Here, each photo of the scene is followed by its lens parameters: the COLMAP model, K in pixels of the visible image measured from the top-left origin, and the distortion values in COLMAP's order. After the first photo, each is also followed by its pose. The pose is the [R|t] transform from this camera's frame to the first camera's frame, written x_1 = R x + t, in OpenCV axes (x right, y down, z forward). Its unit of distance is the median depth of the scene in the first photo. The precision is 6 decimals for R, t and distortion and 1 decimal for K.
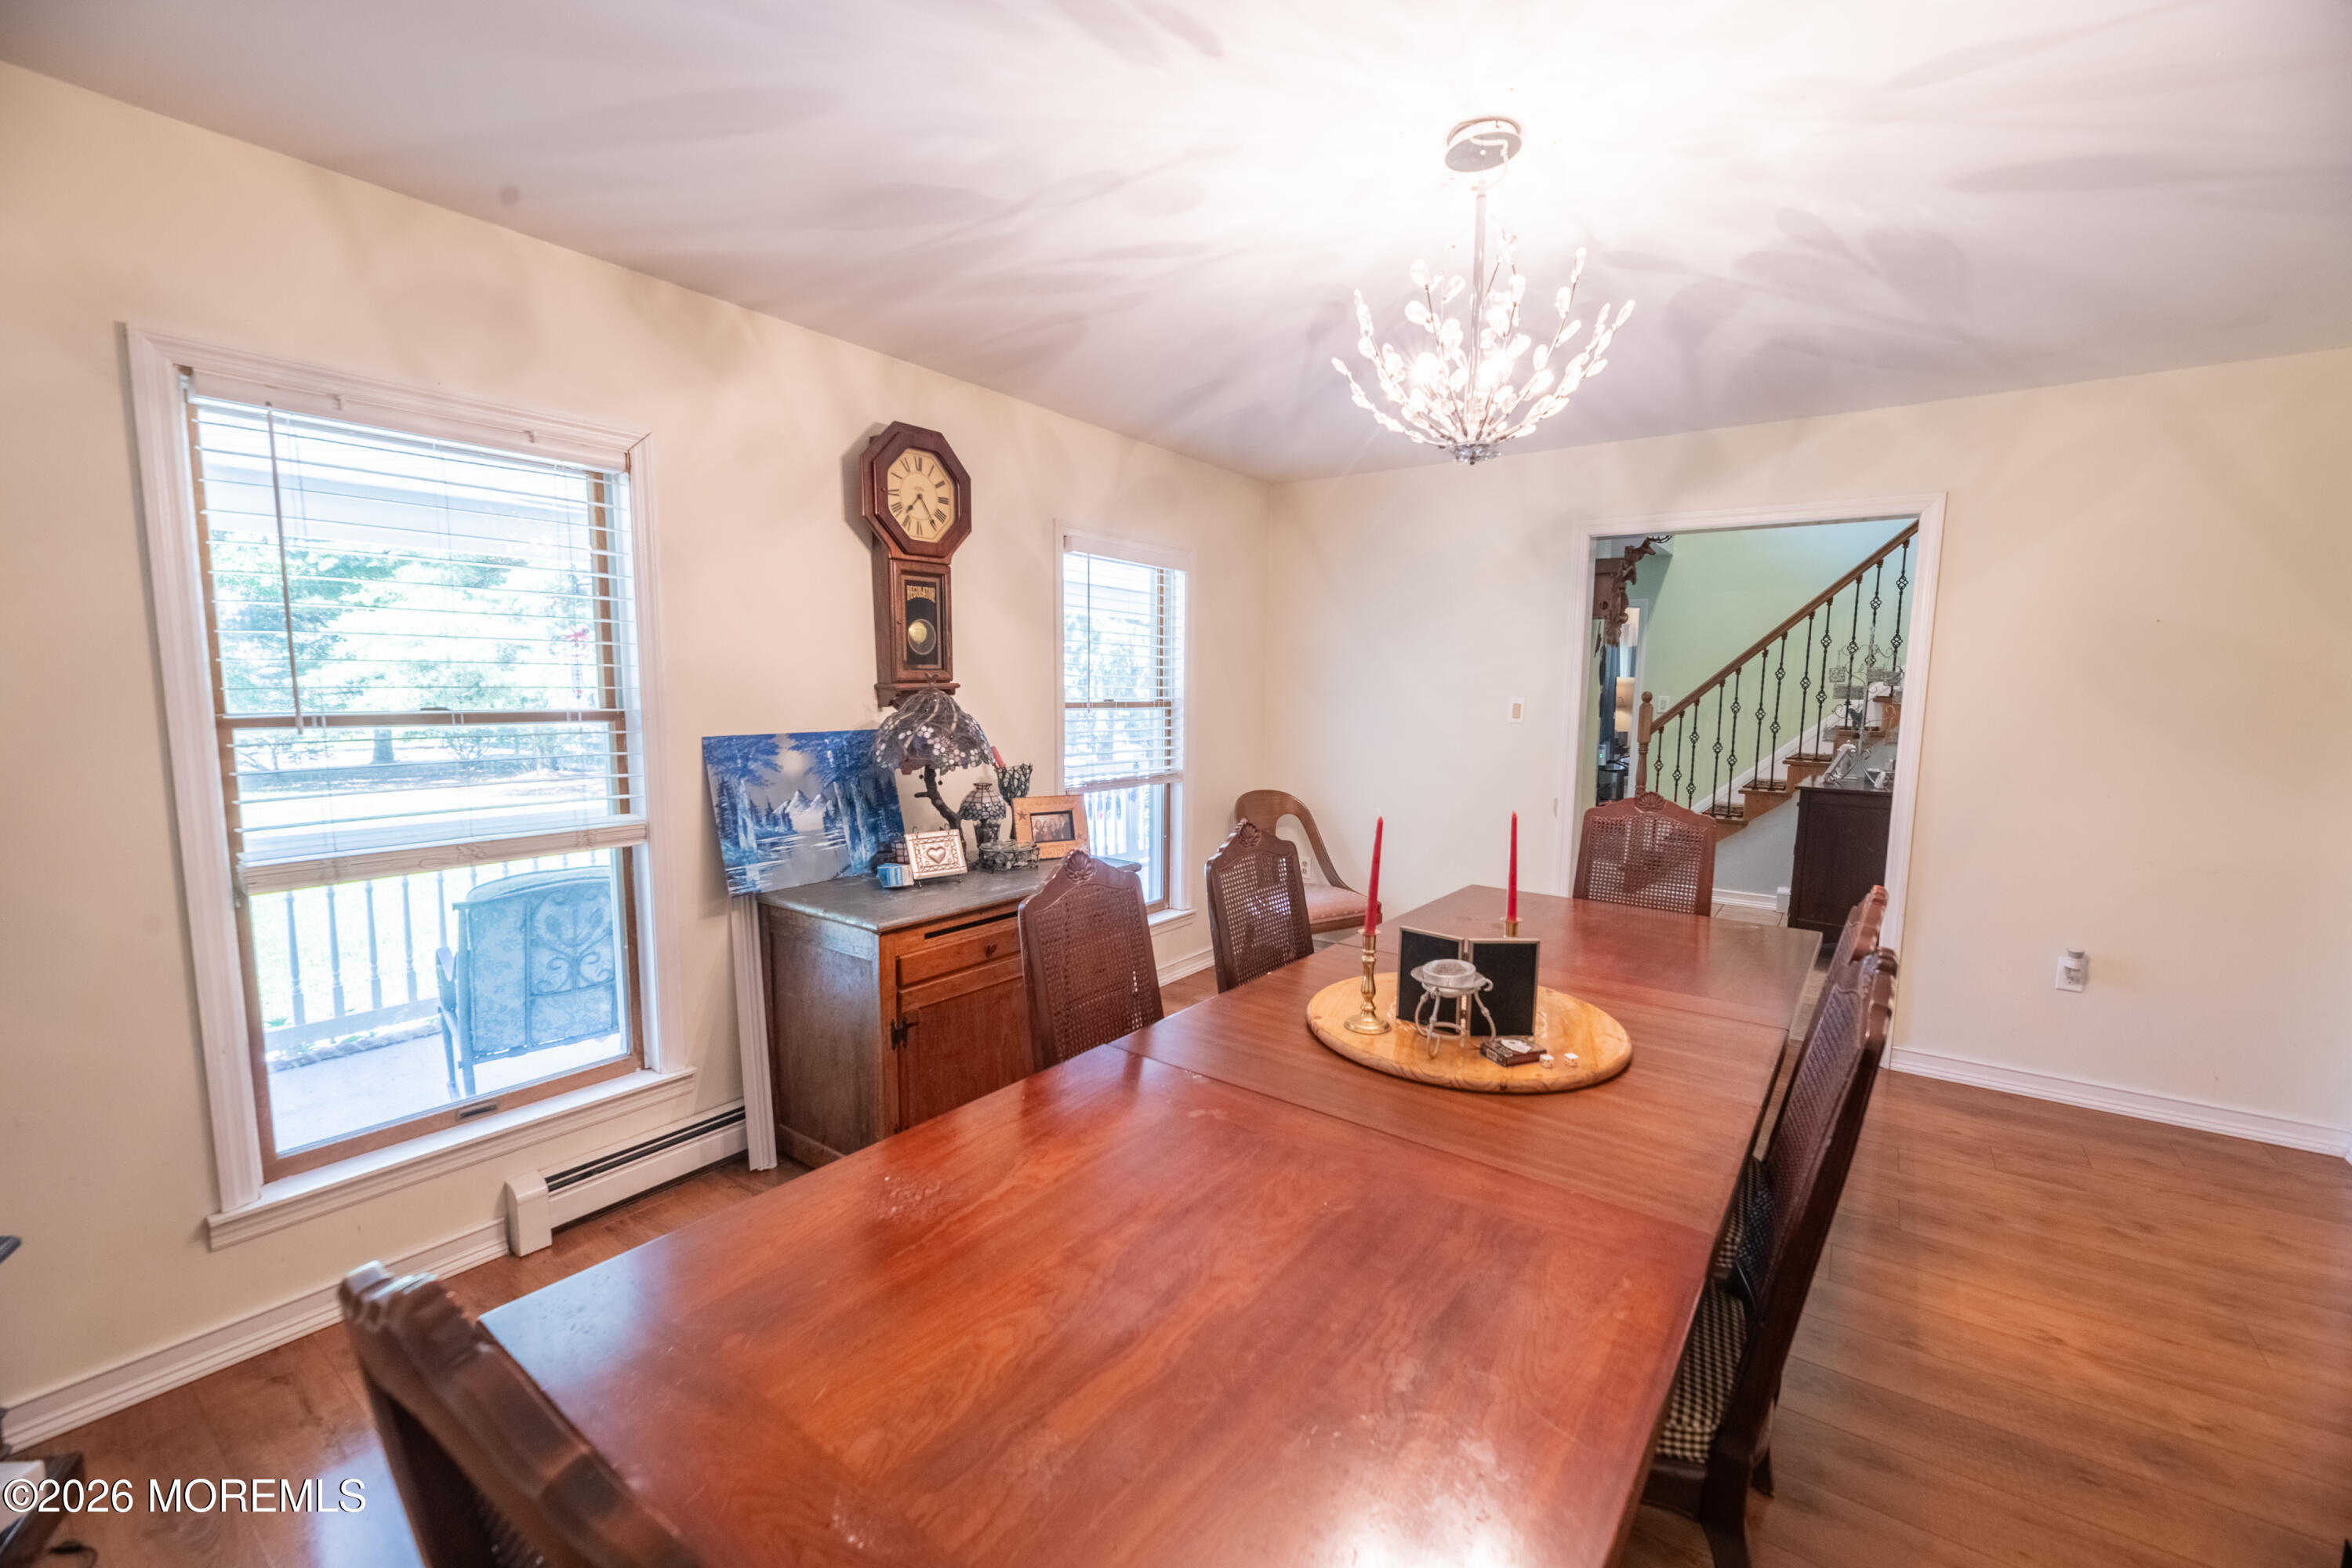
lens RADIAL K [[977.0, 0, 1176.0], [0, 977.0, 784.0], [0, 0, 1]] dist [0.001623, 0.000098]
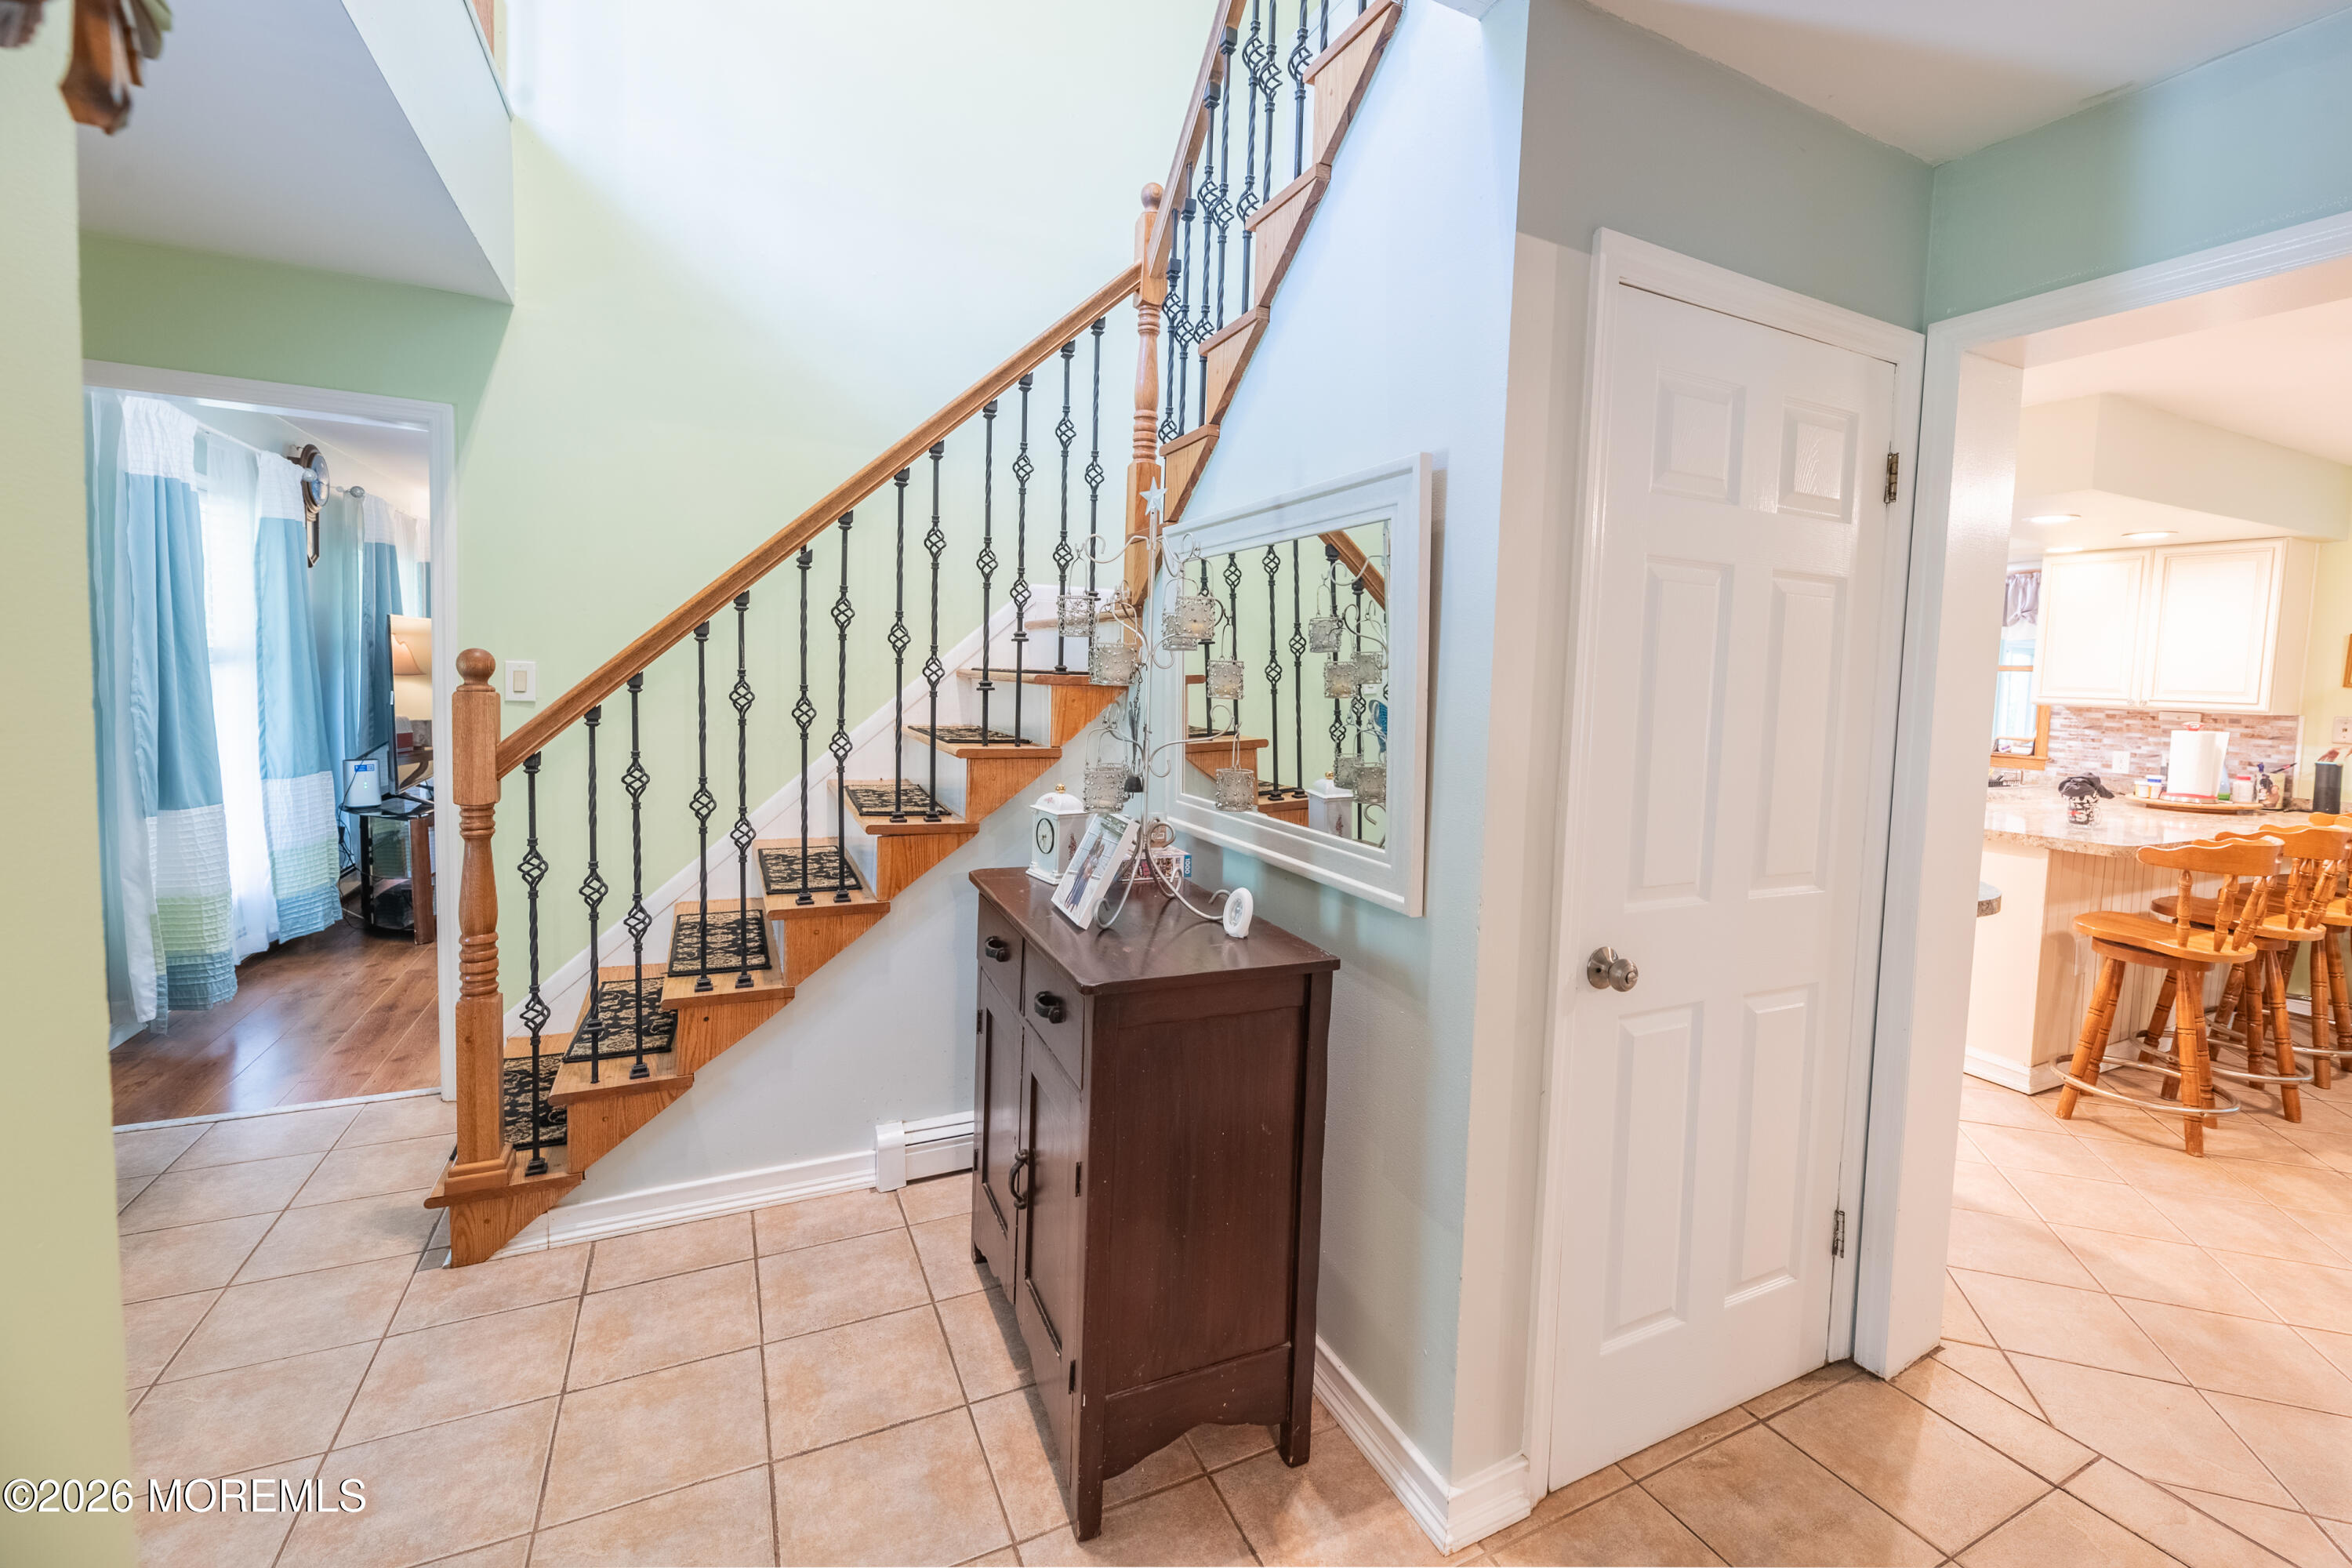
lens RADIAL K [[1005.7, 0, 1230.9], [0, 1005.7, 735.0], [0, 0, 1]] dist [-0.001172, -0.000155]
pose [[0.448984, -0.054669, 0.891866, 0.298929], [0.062814, 0.997588, 0.029528, -0.061148], [-0.891329, 0.042764, 0.451335, 0.634674]]
